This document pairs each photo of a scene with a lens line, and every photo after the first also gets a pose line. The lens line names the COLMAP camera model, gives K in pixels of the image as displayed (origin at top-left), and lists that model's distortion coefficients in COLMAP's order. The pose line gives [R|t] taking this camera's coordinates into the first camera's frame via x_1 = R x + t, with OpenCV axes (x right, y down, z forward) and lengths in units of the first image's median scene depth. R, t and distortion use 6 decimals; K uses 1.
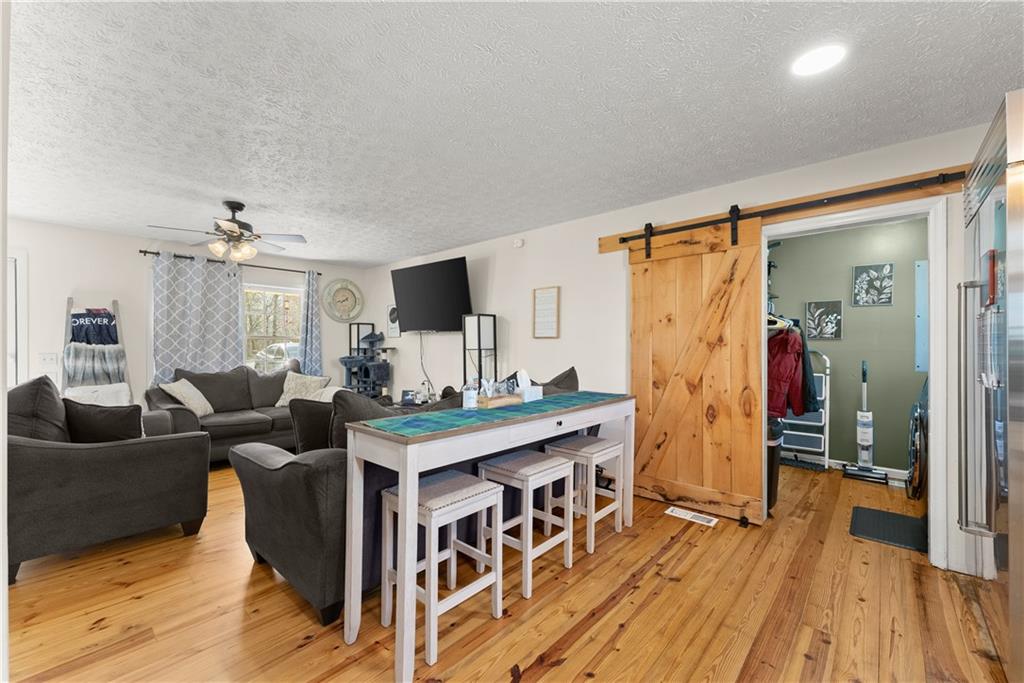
lens RADIAL K [[413.1, 0, 523.9], [0, 413.1, 356.2], [0, 0, 1]] dist [-0.000849, -0.000080]
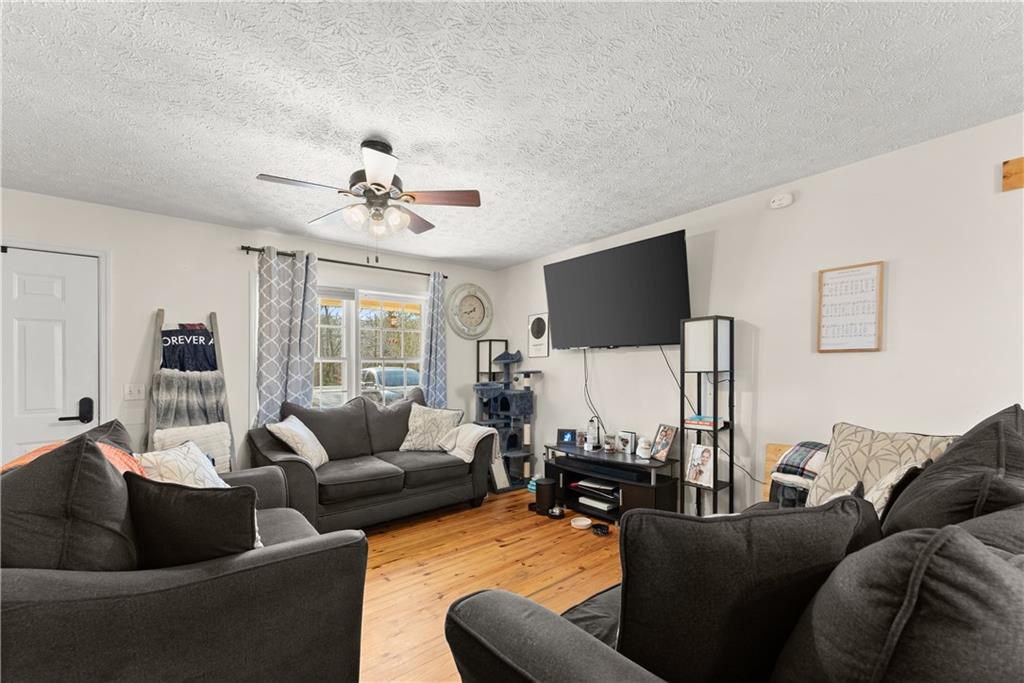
lens RADIAL K [[413.1, 0, 513.4], [0, 413.1, 372.9], [0, 0, 1]] dist [-0.000849, -0.000080]
pose [[0.988042, -0.011015, -0.153794, -0.305052], [0.008987, 0.999863, -0.013879, -0.008503], [0.153926, 0.012331, 0.988005, 0.311220]]
